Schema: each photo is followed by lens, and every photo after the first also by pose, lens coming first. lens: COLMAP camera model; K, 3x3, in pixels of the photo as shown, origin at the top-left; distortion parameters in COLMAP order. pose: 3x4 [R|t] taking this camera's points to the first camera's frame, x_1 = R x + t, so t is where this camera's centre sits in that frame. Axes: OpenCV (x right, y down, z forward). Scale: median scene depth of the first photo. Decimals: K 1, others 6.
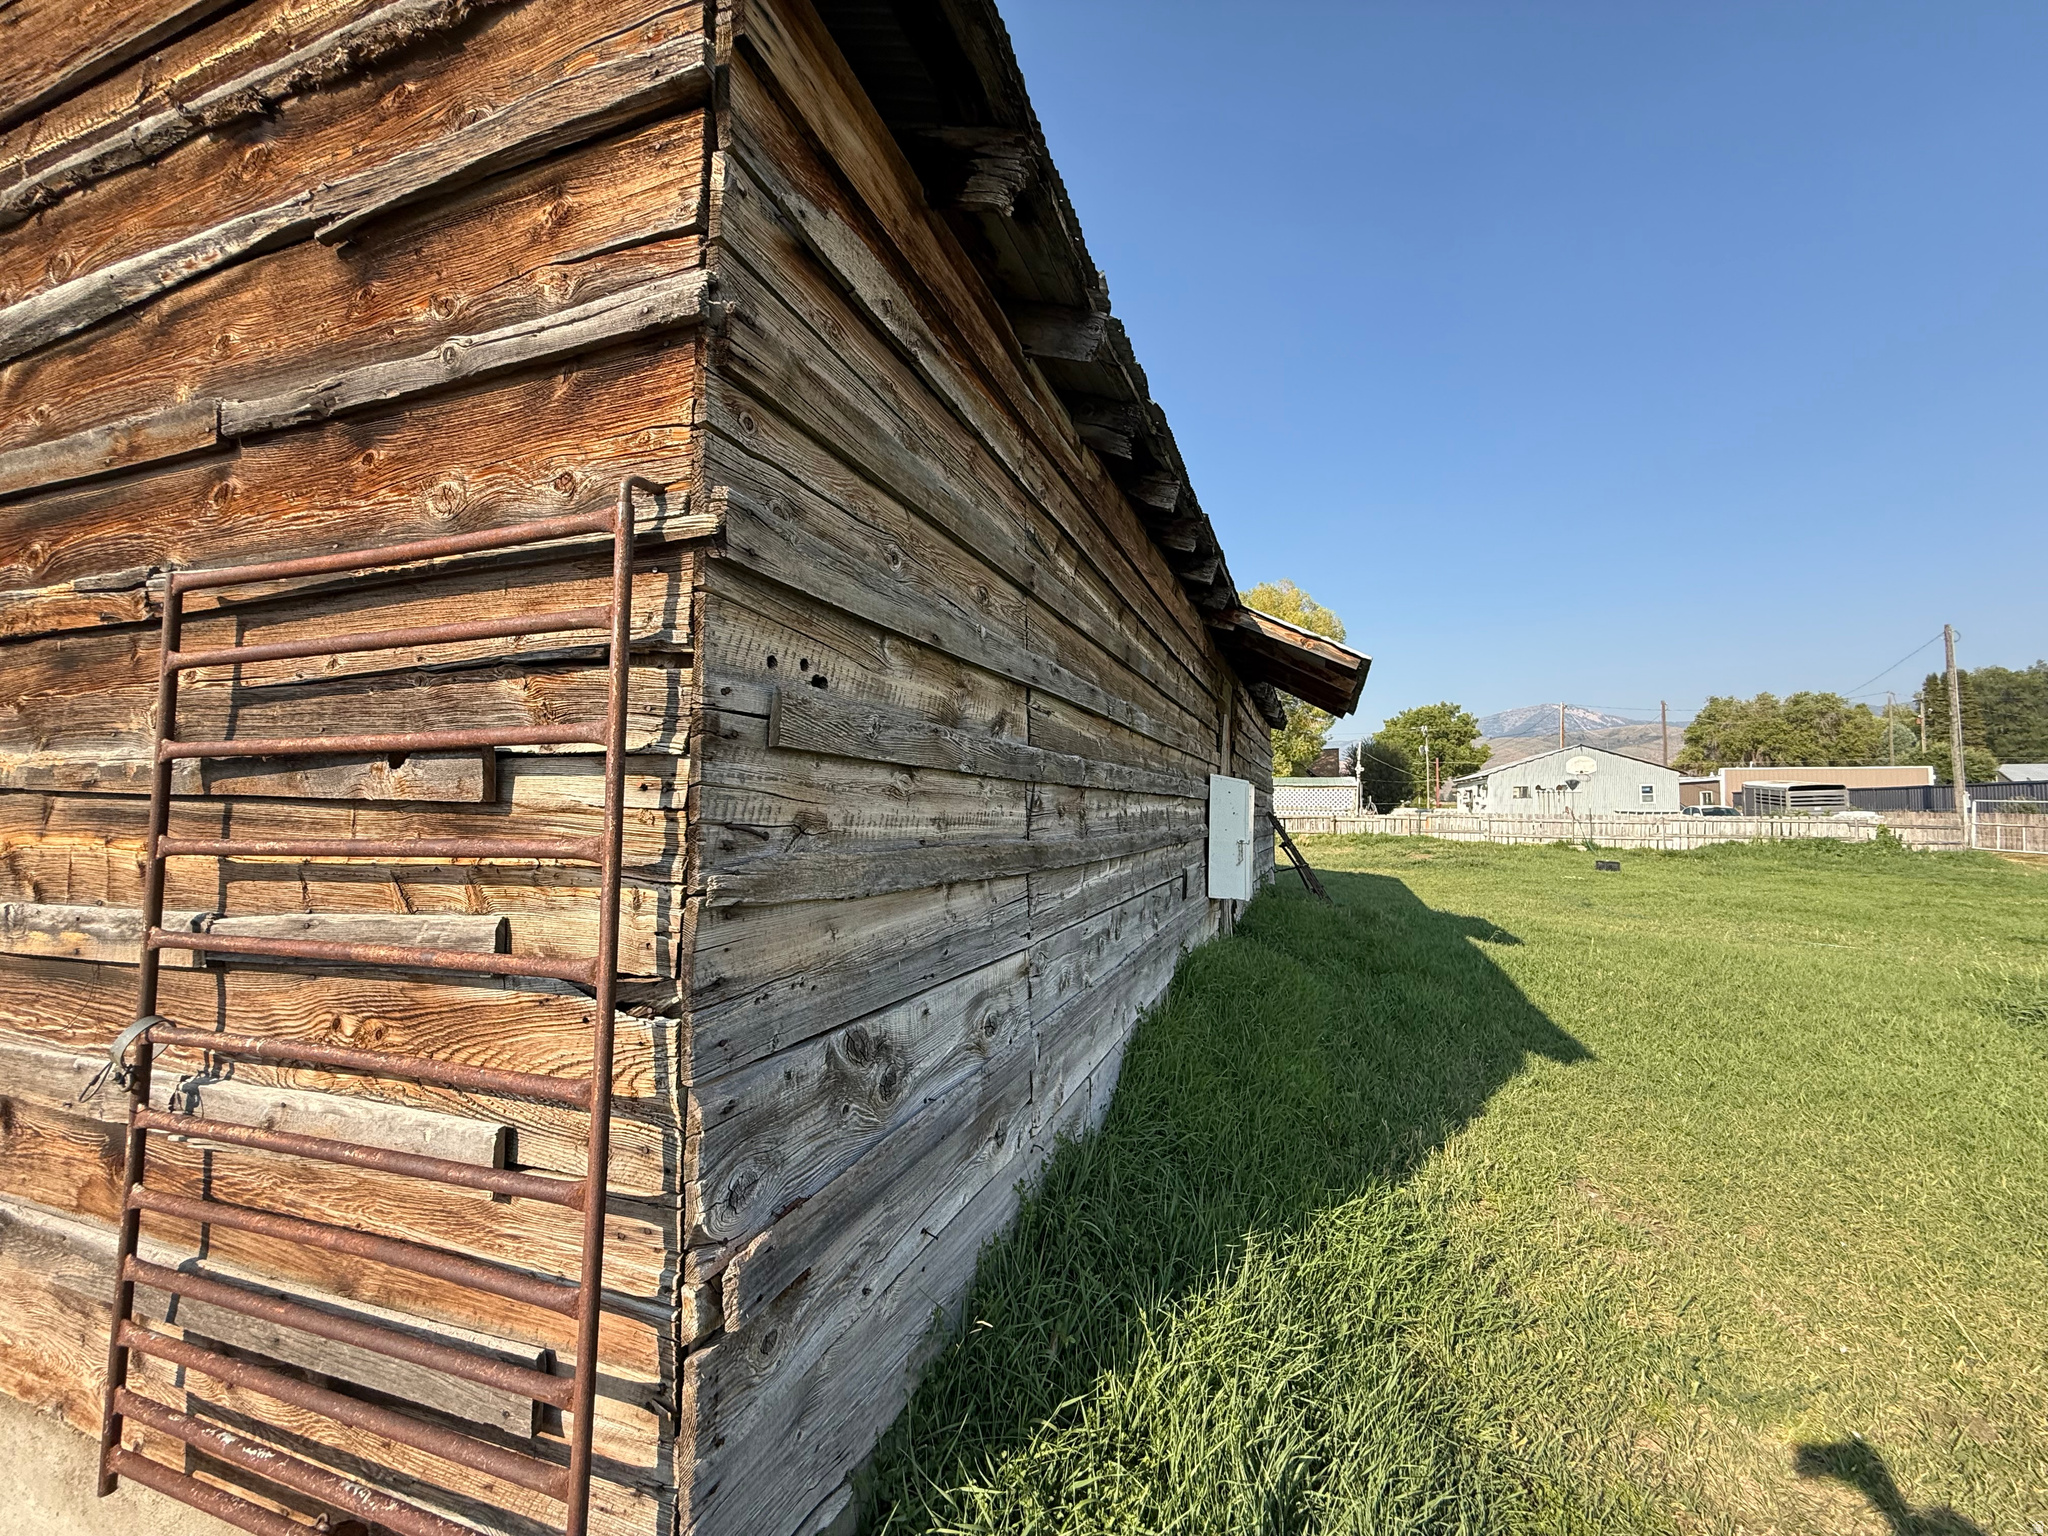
lens RADIAL K [[816.3, 0, 1018.7], [0, 816.3, 766.2], [0, 0, 1]] dist [0.005873, 0.000637]
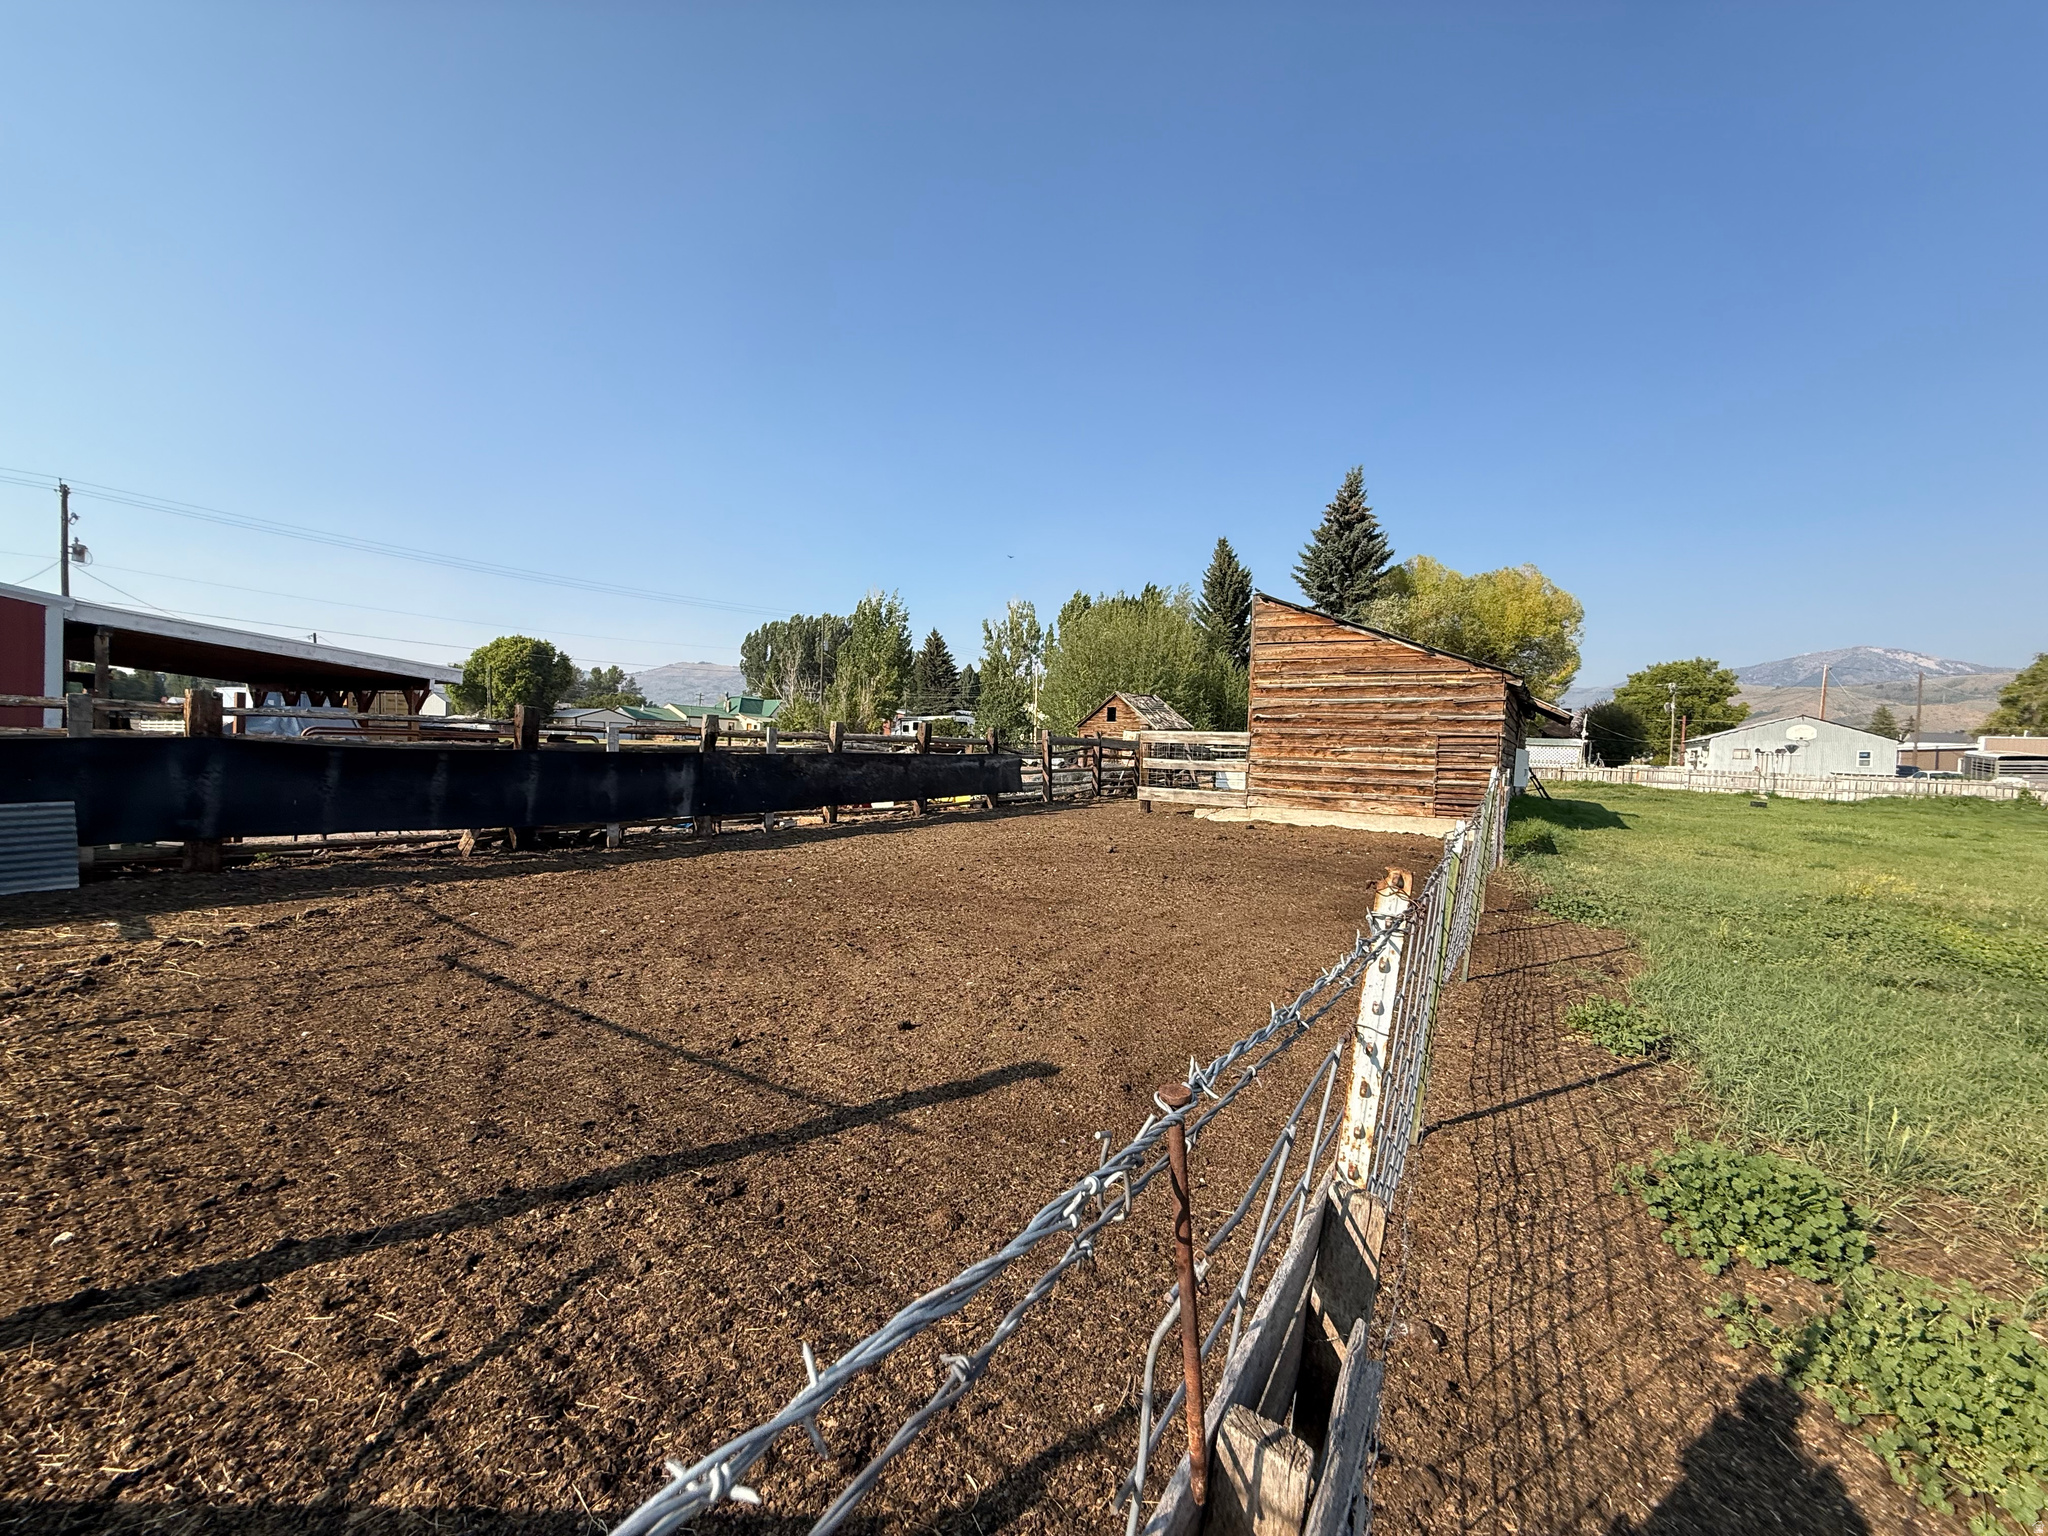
lens RADIAL K [[816.3, 0, 1032.6], [0, 816.3, 760.2], [0, 0, 1]] dist [0.005873, 0.000637]
pose [[0.977274, 0.034032, -0.209230, -0.136931], [-0.020369, 0.997537, 0.067115, -0.017560], [0.210999, -0.061328, 0.975561, -0.372739]]
